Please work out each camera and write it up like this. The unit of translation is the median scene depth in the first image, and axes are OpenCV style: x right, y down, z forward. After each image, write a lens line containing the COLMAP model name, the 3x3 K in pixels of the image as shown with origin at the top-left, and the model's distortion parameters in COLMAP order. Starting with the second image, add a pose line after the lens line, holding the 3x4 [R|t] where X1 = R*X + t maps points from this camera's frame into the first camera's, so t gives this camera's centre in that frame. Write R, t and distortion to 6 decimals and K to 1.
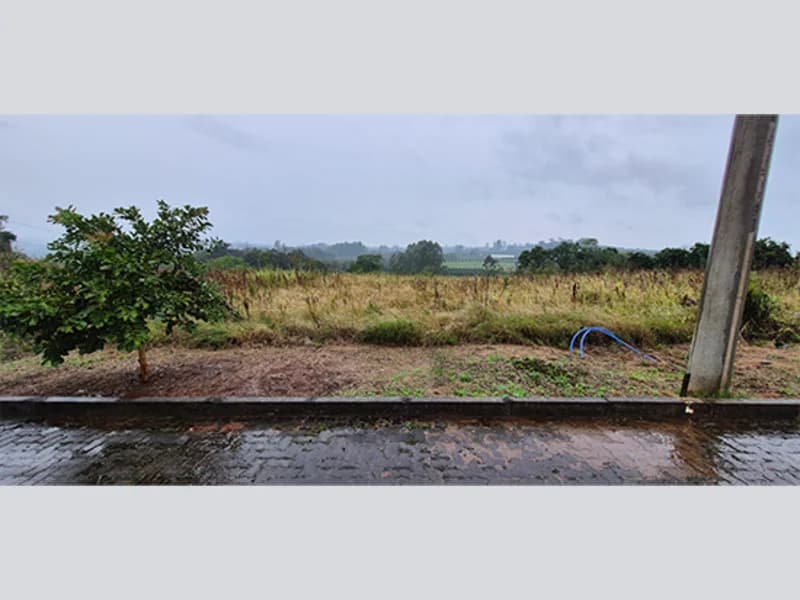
lens RADIAL K [[322.4, 0, 407.7], [0, 322.4, 300.1], [0, 0, 1]] dist [-0.005066, -0.000226]
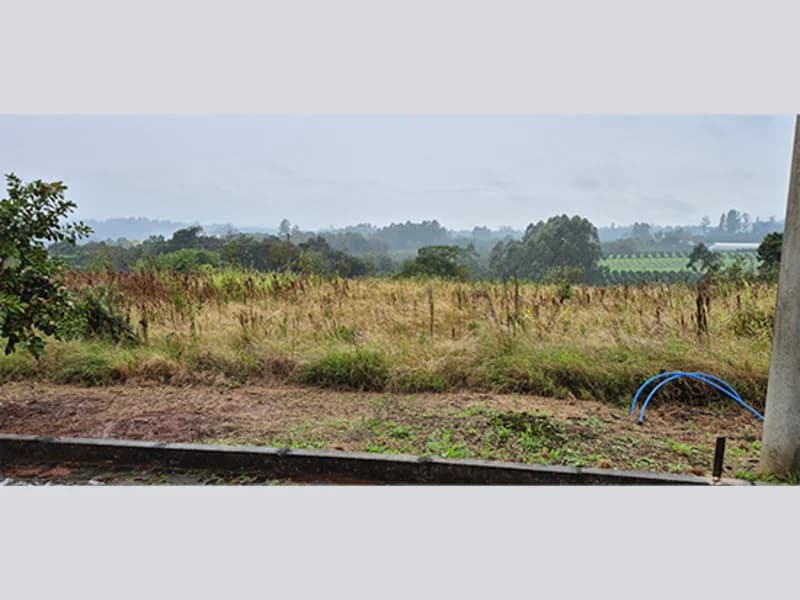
lens RADIAL K [[631.6, 0, 396.2], [0, 631.6, 297.3], [0, 0, 1]] dist [0.097591, -0.123650]
pose [[0.978330, 0.010568, -0.206781, 0.401630], [-0.022441, 0.998226, -0.055156, 0.036565], [0.205831, 0.058601, 0.976831, -0.247561]]
